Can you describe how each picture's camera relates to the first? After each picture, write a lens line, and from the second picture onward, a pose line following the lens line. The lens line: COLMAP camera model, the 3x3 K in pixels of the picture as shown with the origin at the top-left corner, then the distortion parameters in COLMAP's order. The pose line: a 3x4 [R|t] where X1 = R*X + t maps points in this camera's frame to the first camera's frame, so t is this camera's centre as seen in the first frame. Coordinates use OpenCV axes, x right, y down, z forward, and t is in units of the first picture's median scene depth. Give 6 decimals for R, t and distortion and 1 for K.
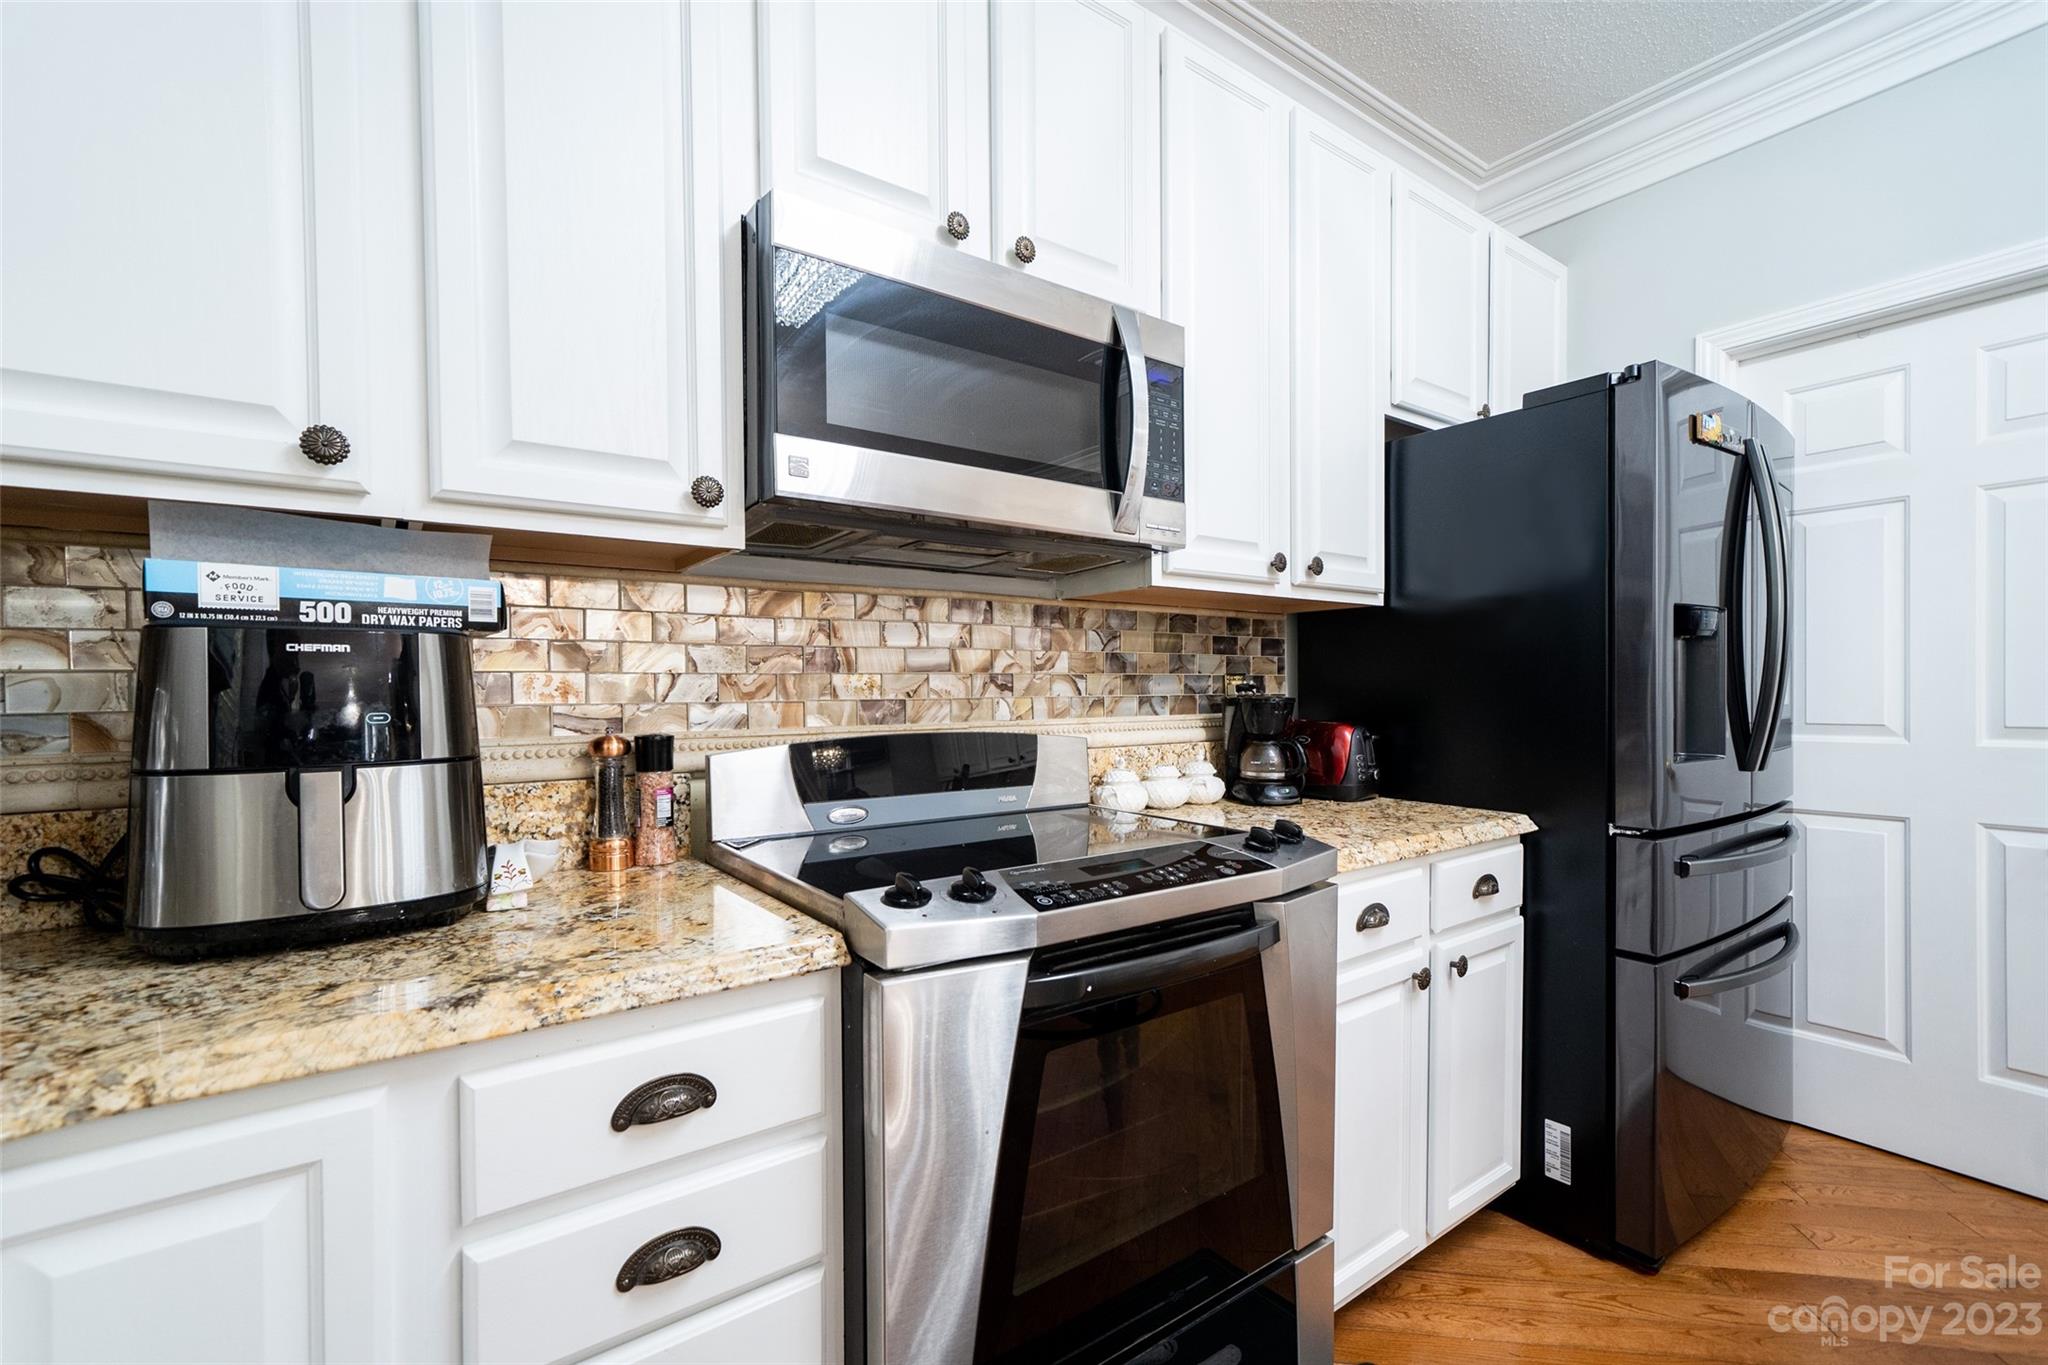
lens RADIAL K [[880.7, 0, 1019.4], [0, 880.7, 697.1], [0, 0, 1]] dist [0.008663, 0.000918]
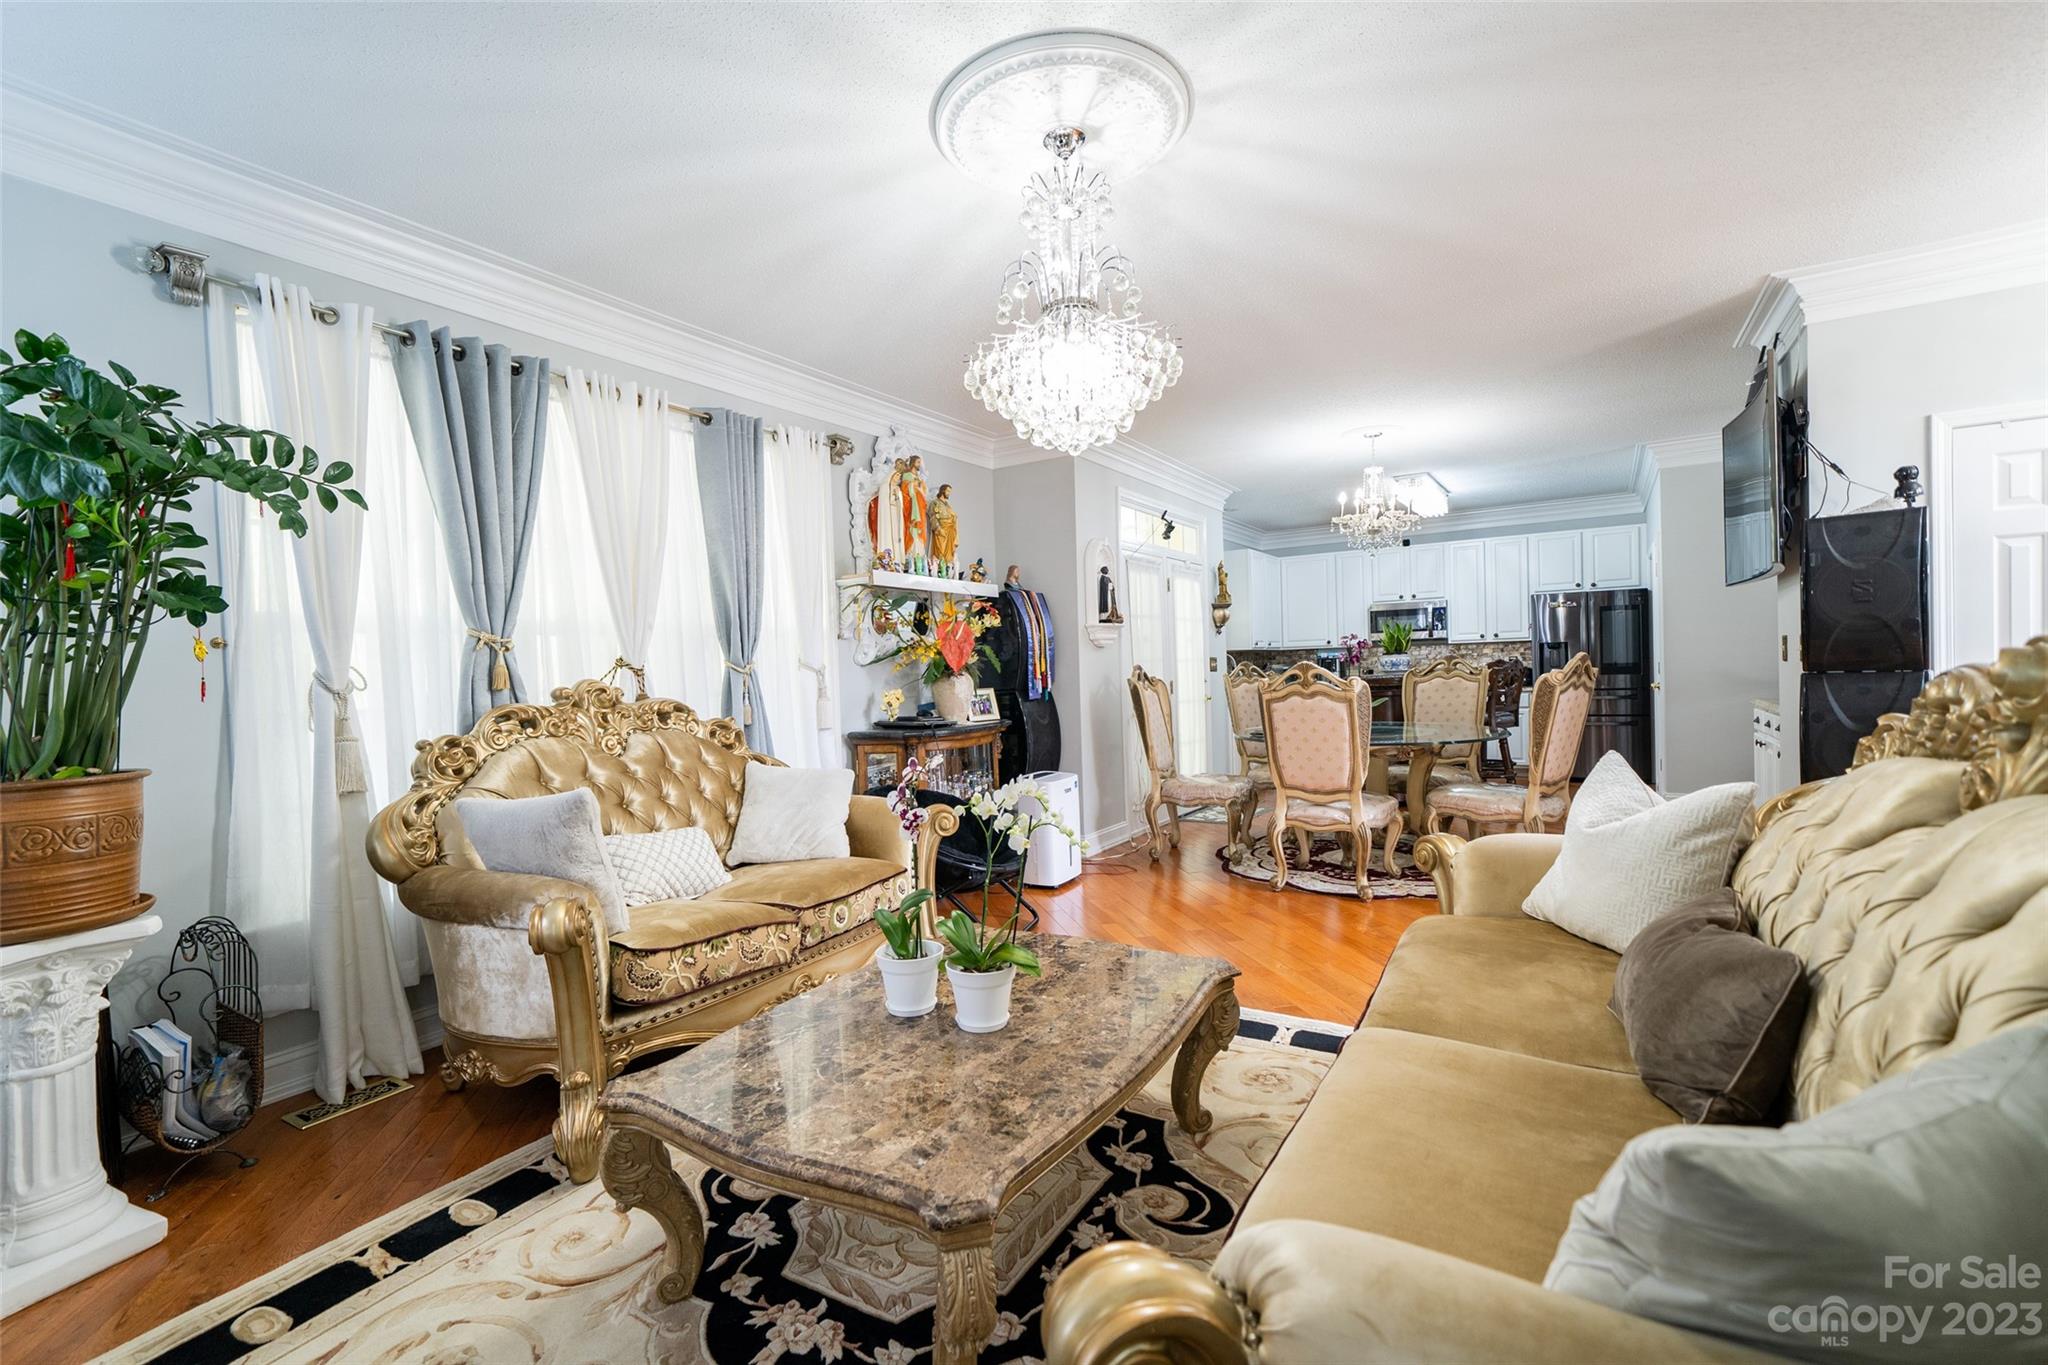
lens RADIAL K [[880.7, 0, 1011.1], [0, 880.7, 683.6], [0, 0, 1]] dist [0.008663, 0.000918]
pose [[0.367164, 0.010896, -0.930093, 4.261257], [0.020484, 0.999594, 0.019796, -0.035992], [0.929931, -0.026320, 0.366792, -3.590275]]
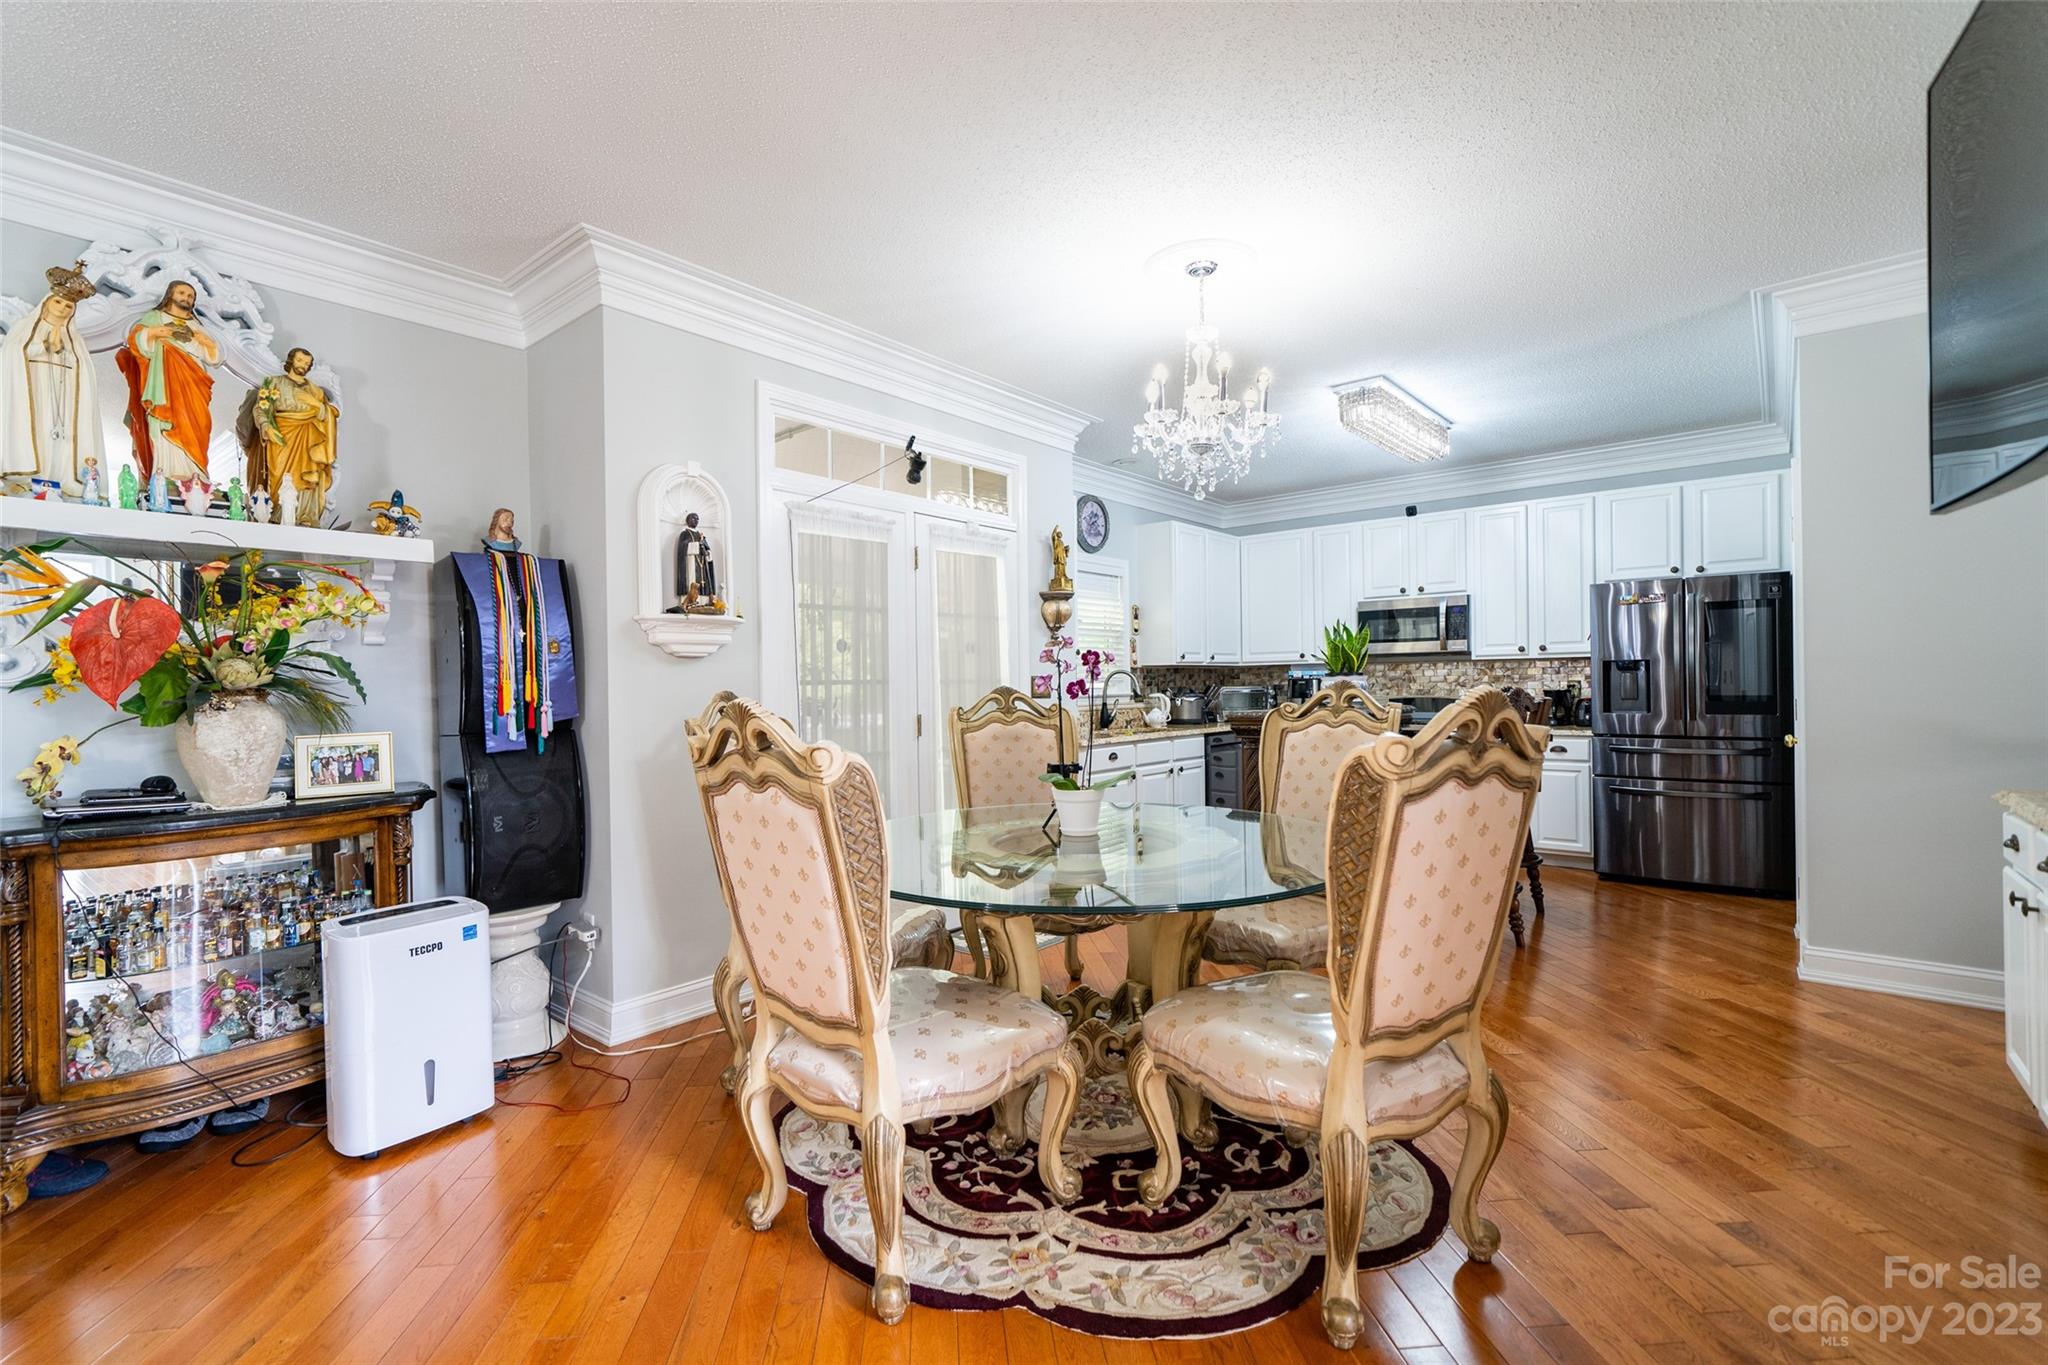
lens RADIAL K [[880.7, 0, 1025.0], [0, 880.7, 681.7], [0, 0, 1]] dist [0.008663, 0.000918]
pose [[0.248089, 0.001999, -0.968735, 3.225444], [0.005458, 0.999979, 0.003462, -0.054008], [0.968722, -0.006146, 0.248073, -1.728641]]
